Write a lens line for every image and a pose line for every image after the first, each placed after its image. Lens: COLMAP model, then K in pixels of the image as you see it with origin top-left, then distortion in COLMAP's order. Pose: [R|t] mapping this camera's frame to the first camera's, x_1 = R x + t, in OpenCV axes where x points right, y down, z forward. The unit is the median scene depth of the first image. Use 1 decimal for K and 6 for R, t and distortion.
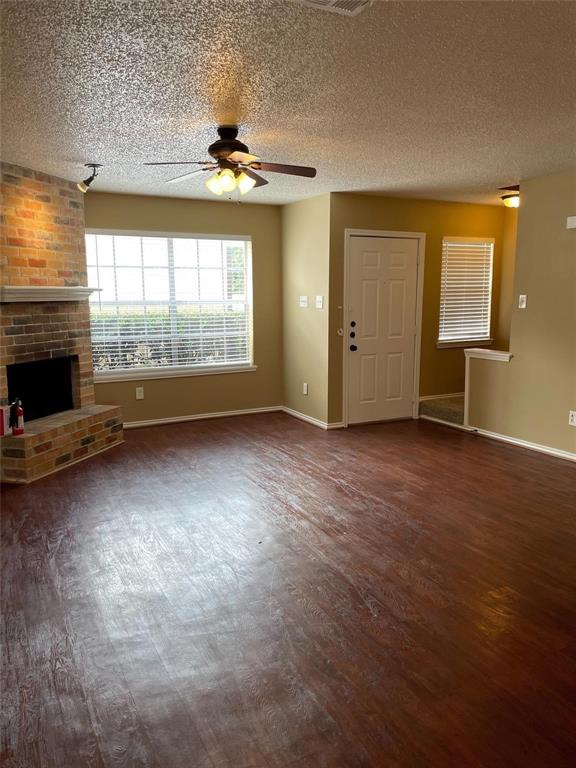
lens RADIAL K [[580.0, 0, 288.0], [0, 580.0, 384.0], [0, 0, 1]] dist [-0.000820, -0.008010]
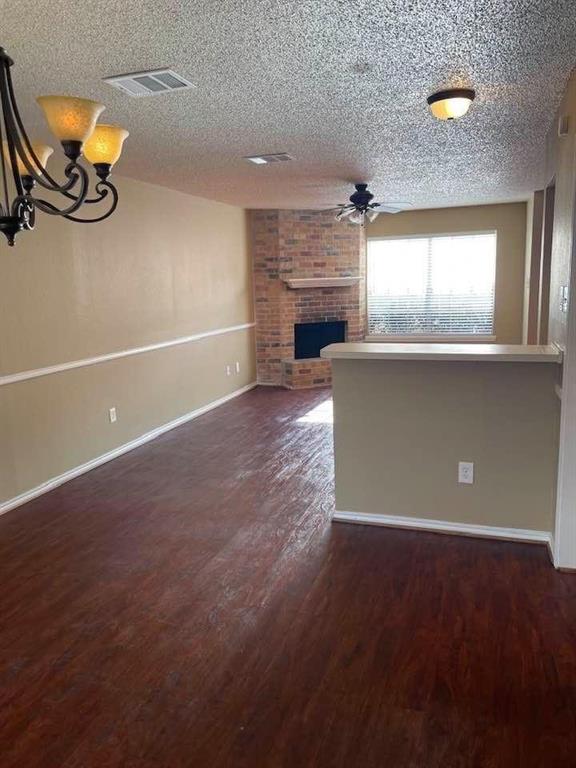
lens RADIAL K [[580.0, 0, 288.0], [0, 580.0, 384.0], [0, 0, 1]] dist [-0.000820, -0.008010]
pose [[0.687867, 0.106687, -0.717954, 0.899455], [-0.083110, 0.994210, 0.068110, 0.036175], [0.721063, 0.012818, 0.692751, -0.280801]]
